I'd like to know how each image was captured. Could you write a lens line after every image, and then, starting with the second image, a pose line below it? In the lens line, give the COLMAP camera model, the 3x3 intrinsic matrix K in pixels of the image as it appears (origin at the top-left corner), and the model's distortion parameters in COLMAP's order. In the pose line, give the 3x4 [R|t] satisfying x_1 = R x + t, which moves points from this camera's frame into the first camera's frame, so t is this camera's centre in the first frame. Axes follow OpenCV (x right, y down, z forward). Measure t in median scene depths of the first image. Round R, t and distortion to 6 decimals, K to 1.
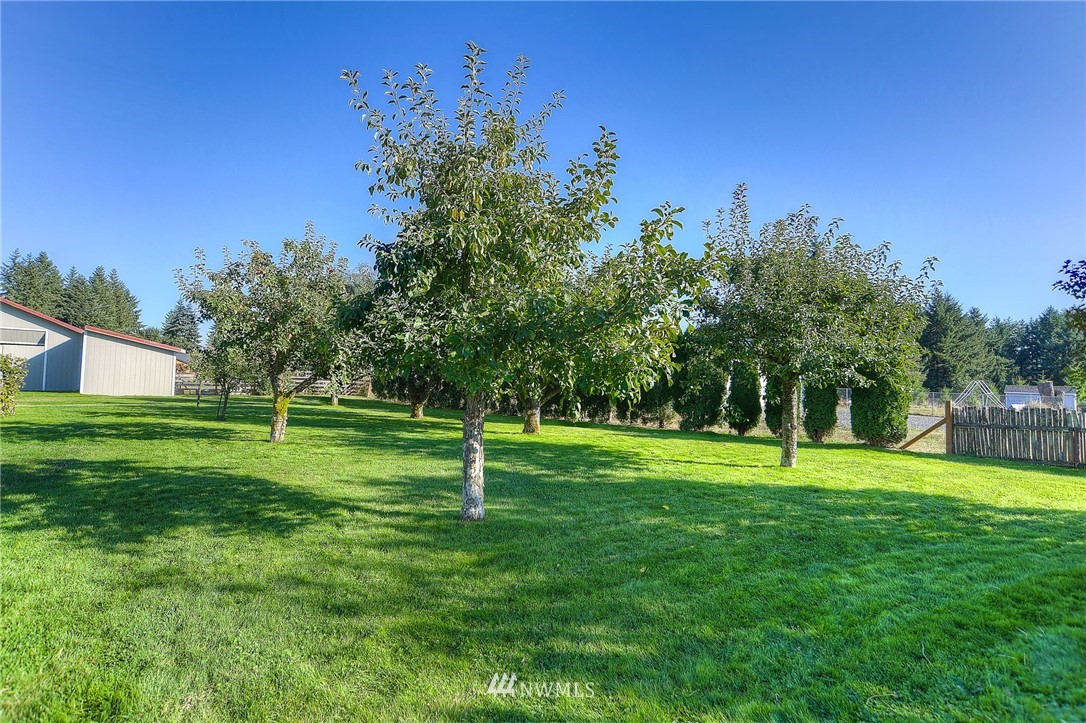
lens RADIAL K [[581.7, 0, 543.0], [0, 581.7, 361.5], [0, 0, 1]] dist [-0.001194, 0.019360]
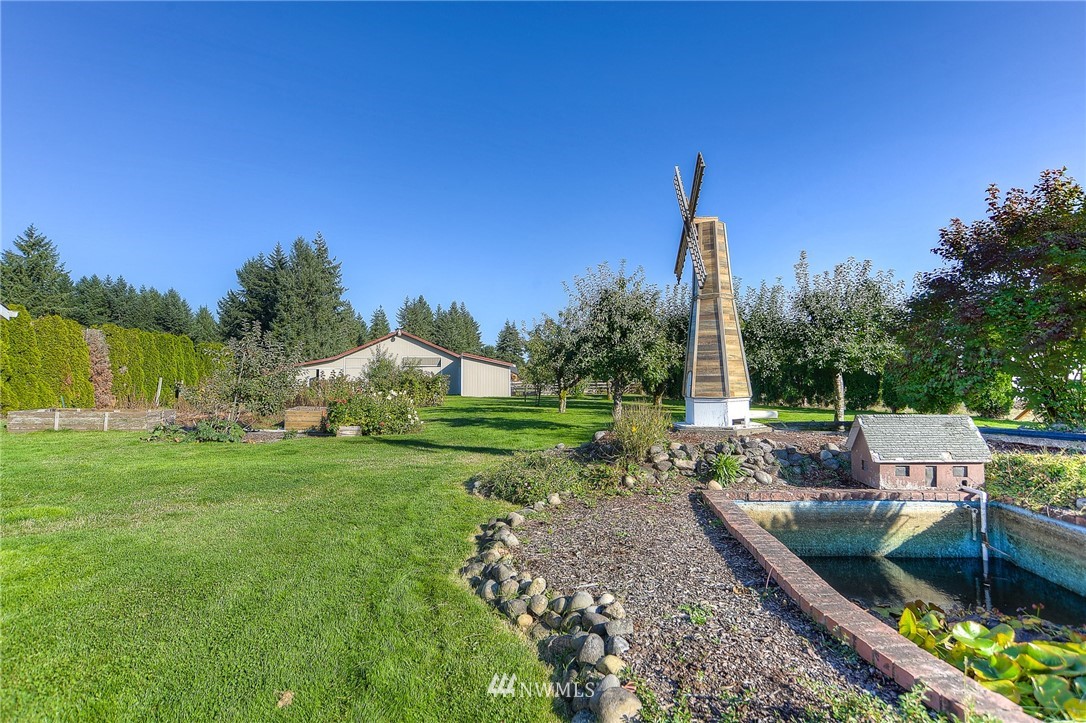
lens RADIAL K [[578.0, 0, 543.0], [0, 578.0, 339.2], [0, 0, 1]] dist [-0.001311, -0.000107]
pose [[0.877510, -0.071040, -0.474267, 0.154528], [0.051952, 0.997229, -0.053250, -0.003206], [0.476736, 0.022089, 0.878769, -0.268872]]
